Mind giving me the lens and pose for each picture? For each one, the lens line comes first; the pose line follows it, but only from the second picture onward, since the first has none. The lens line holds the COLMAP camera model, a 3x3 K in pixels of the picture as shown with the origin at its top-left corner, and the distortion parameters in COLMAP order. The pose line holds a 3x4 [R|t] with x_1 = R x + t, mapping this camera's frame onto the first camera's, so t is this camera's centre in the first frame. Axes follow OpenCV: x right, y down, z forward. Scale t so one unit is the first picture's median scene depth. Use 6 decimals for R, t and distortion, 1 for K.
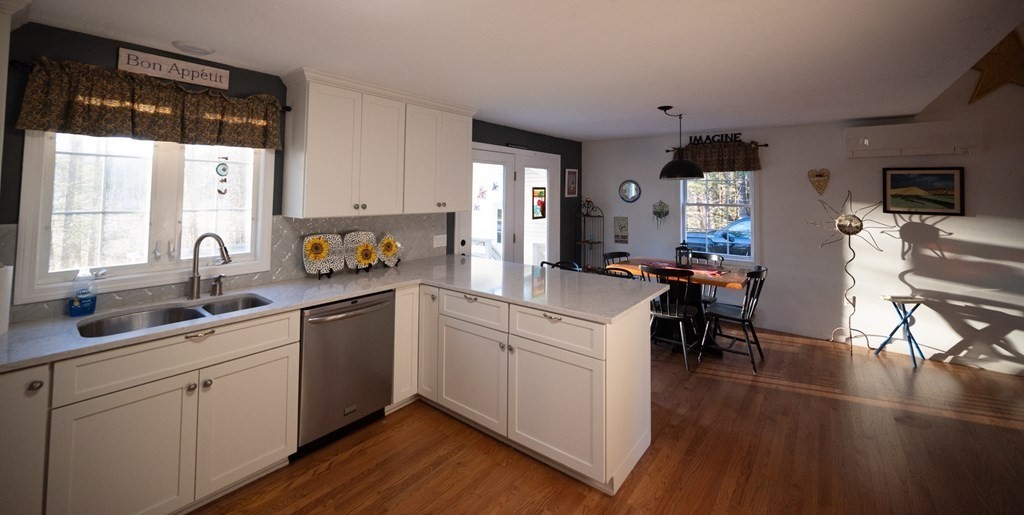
lens RADIAL K [[398.1, 0, 511.4], [0, 398.1, 174.8], [0, 0, 1]] dist [-0.010292, 0.000254]
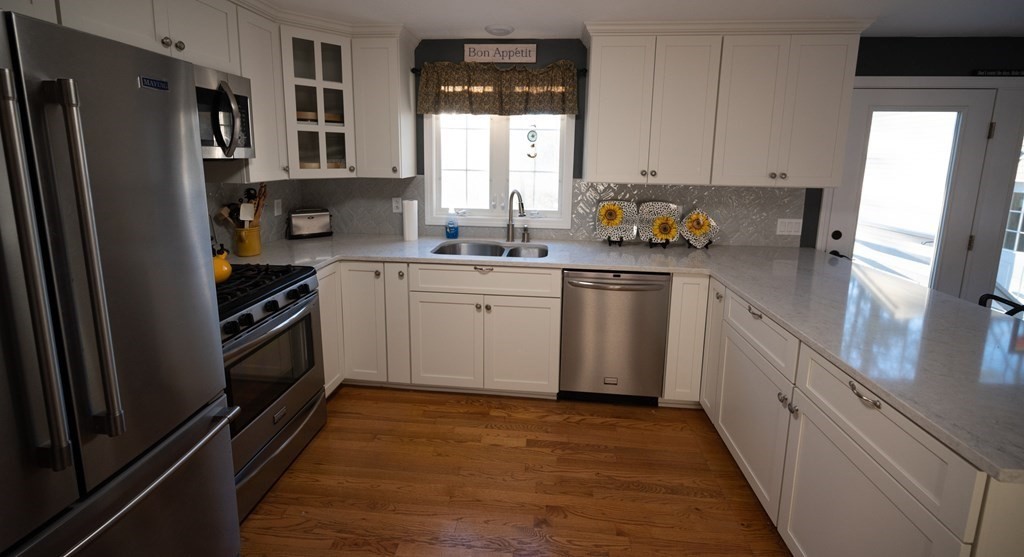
lens RADIAL K [[403.5, 0, 515.0], [0, 403.5, 210.4], [0, 0, 1]] dist [0.001144, -0.000078]
pose [[0.548380, 0.116122, -0.828127, 0.234612], [0.026366, 0.987418, 0.155918, 0.016071], [0.835813, -0.107337, 0.538419, 0.305991]]
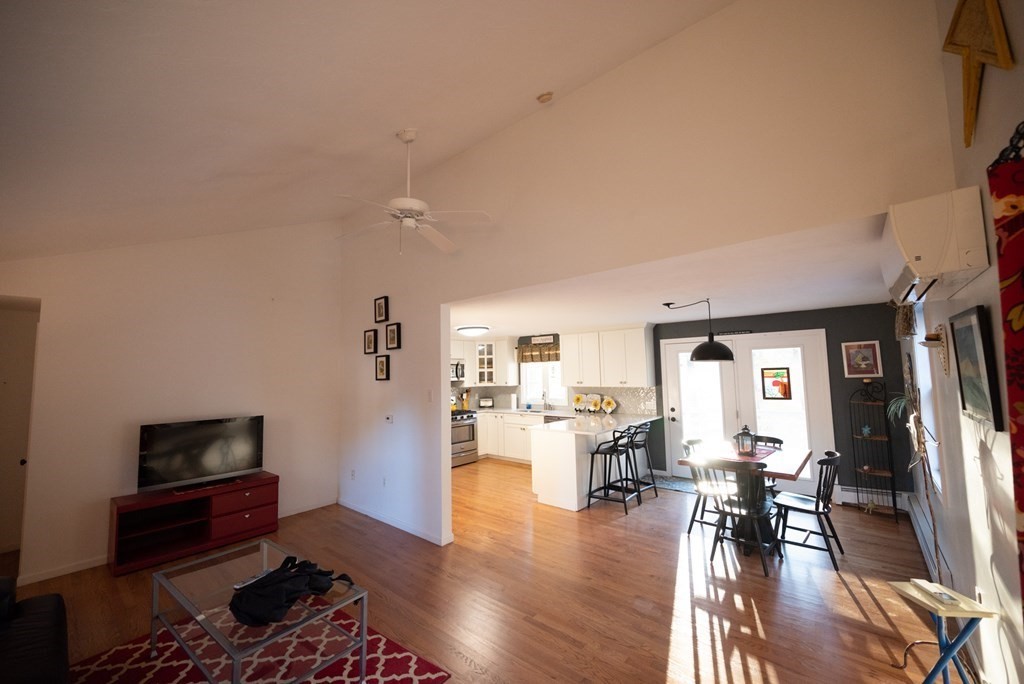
lens RADIAL K [[401.9, 0, 510.8], [0, 401.9, 339.9], [0, 0, 1]] dist [-0.002615, -0.000022]
pose [[-0.041665, -0.086354, -0.995393, 2.321410], [0.066369, 0.993818, -0.088995, 0.015848], [0.996925, -0.069771, -0.035677, 0.802066]]
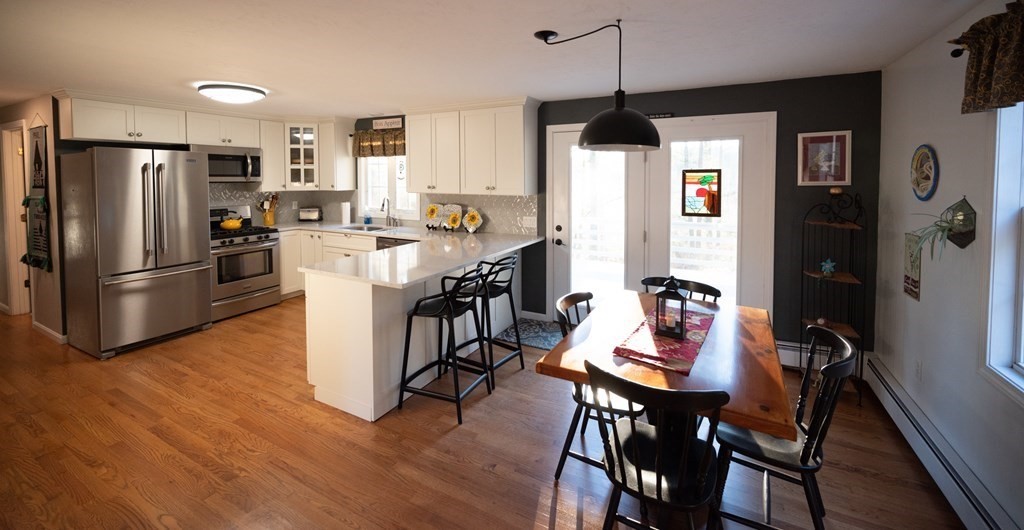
lens RADIAL K [[398.8, 0, 518.4], [0, 398.8, 190.1], [0, 0, 1]] dist [-0.002851, 0.000078]
pose [[0.189526, 0.028771, -0.981454, 1.410008], [0.047082, 0.998154, 0.038353, 0.053812], [0.980746, -0.053478, 0.187821, 1.198281]]
